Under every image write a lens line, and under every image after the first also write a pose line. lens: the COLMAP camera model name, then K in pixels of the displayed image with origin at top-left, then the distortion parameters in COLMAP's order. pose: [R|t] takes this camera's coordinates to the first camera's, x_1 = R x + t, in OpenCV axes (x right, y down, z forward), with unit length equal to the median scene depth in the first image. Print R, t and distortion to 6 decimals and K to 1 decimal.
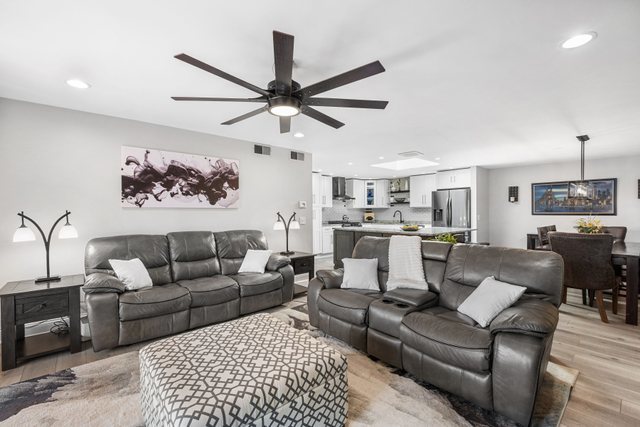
lens RADIAL K [[279.3, 0, 320.0], [0, 279.3, 213.5], [0, 0, 1]] dist [0.000839, 0.000119]
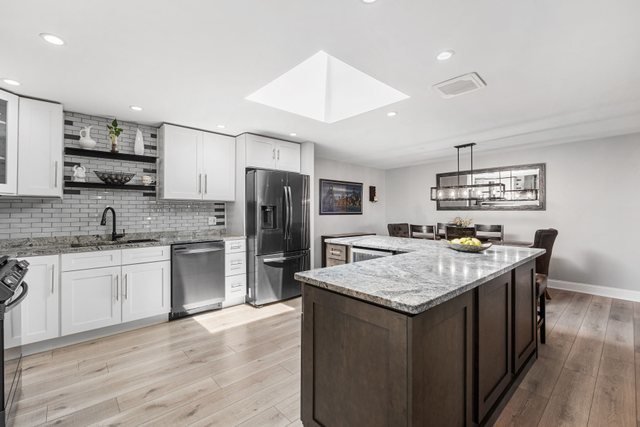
lens RADIAL K [[282.6, 0, 318.1], [0, 282.6, 206.3], [0, 0, 1]] dist [-0.000574, -0.000643]
pose [[-0.005721, 0.019999, 0.999784, -0.093074], [0.002615, 0.999797, -0.019984, -0.002757], [-0.999980, 0.002500, -0.005772, 0.786583]]
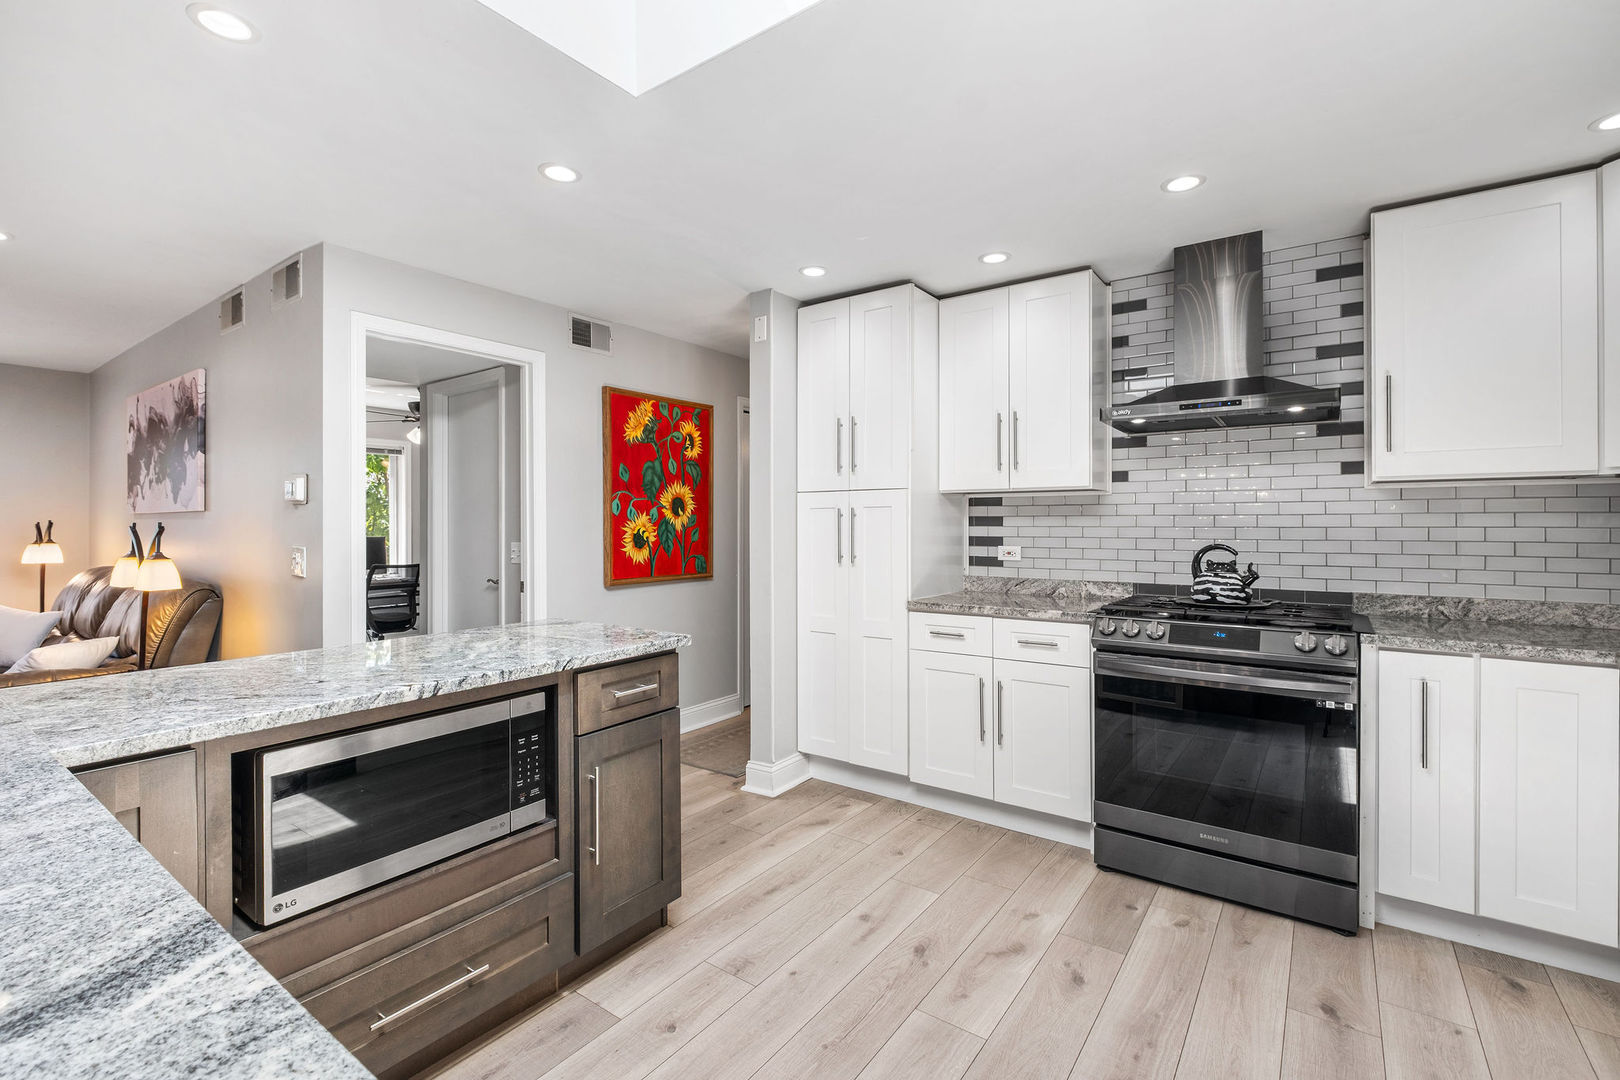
lens RADIAL K [[715.5, 0, 805.1], [0, 715.5, 521.8], [0, 0, 1]] dist [-0.000574, -0.000643]
pose [[0.211531, 0.006824, -0.977347, 0.804431], [-0.001930, 0.999977, 0.006564, -0.008886], [0.977369, 0.000497, 0.211539, 0.787203]]
